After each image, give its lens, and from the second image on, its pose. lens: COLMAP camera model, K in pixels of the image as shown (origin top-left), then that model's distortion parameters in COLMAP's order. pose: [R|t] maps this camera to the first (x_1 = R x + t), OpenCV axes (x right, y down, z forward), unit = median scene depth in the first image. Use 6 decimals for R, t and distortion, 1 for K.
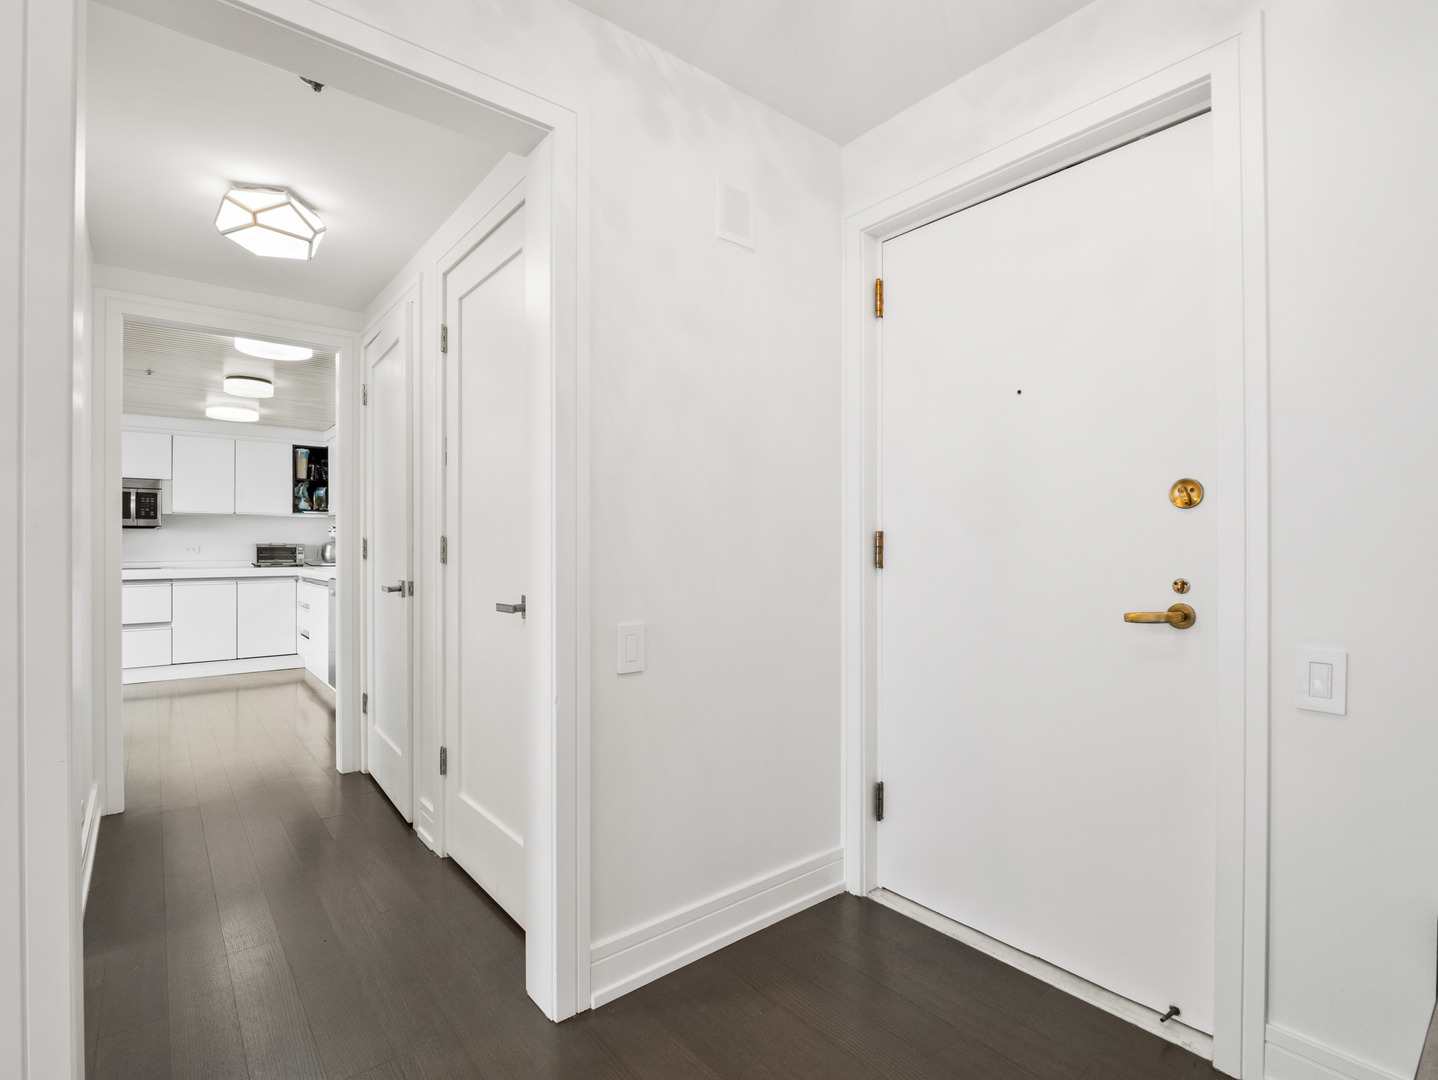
lens RADIAL K [[712.0, 0, 719.0], [0, 712.0, 540.0], [0, 0, 1]] dist [-0.066498, -0.000252]
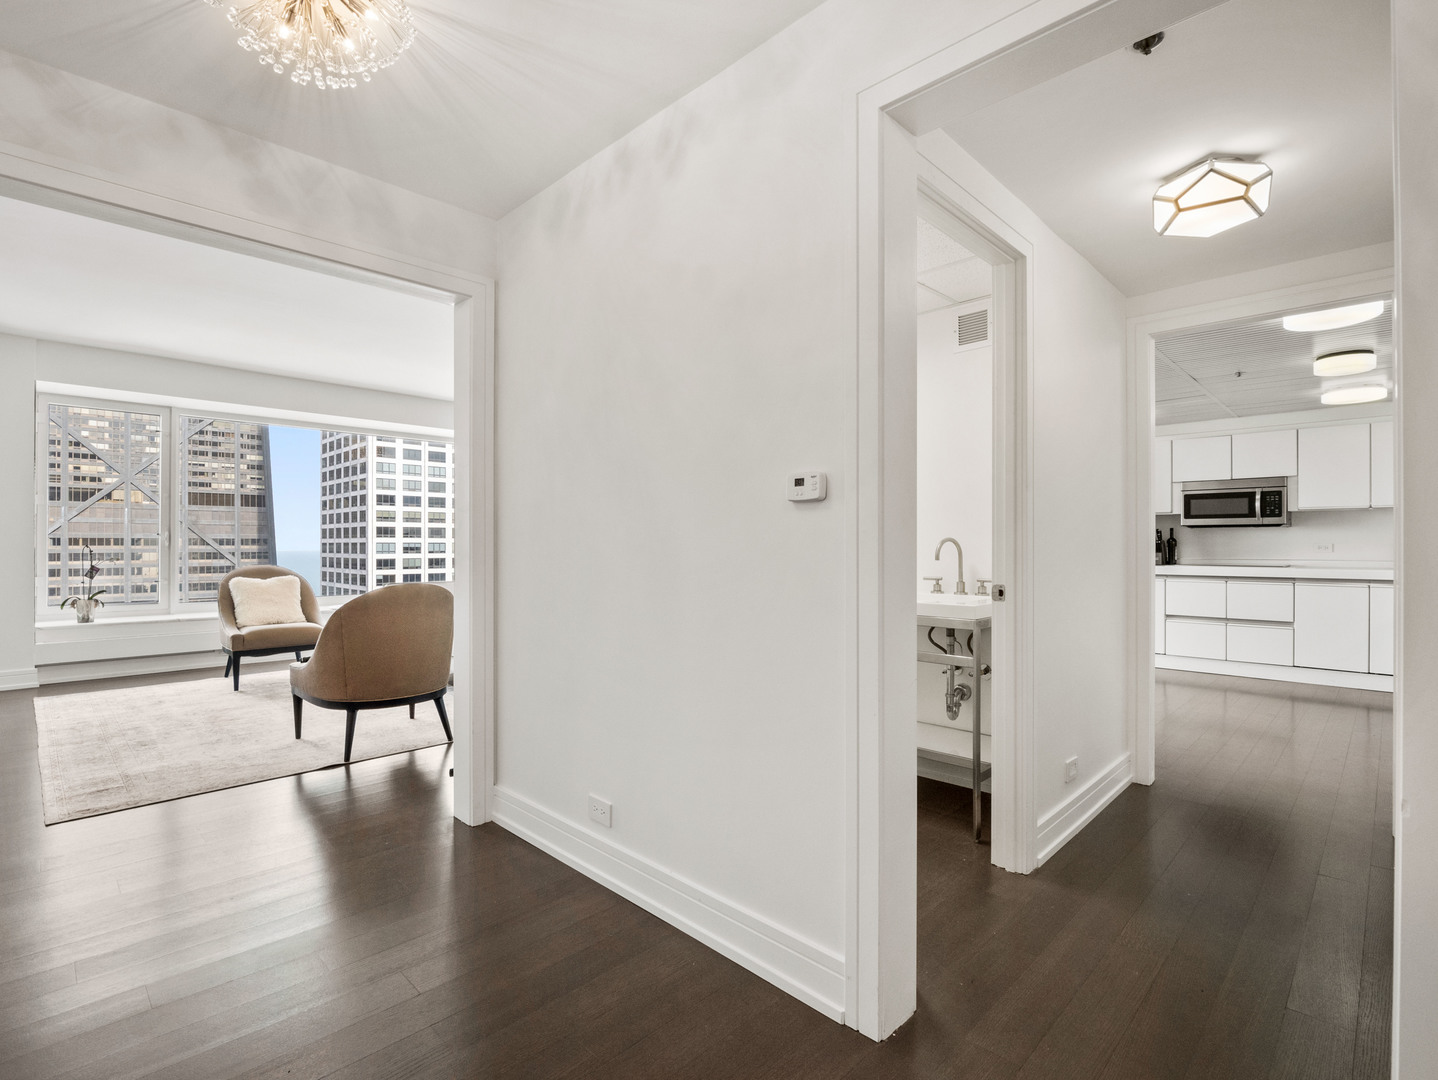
lens RADIAL K [[679.5, 0, 719.0], [0, 679.5, 540.0], [0, 0, 1]] dist [-0.000881, -0.000063]
pose [[0.108221, -0.005431, -0.994112, 0.075213], [0.007587, 0.999960, -0.004637, 0.001385], [0.994098, -0.007041, 0.108258, 0.087218]]
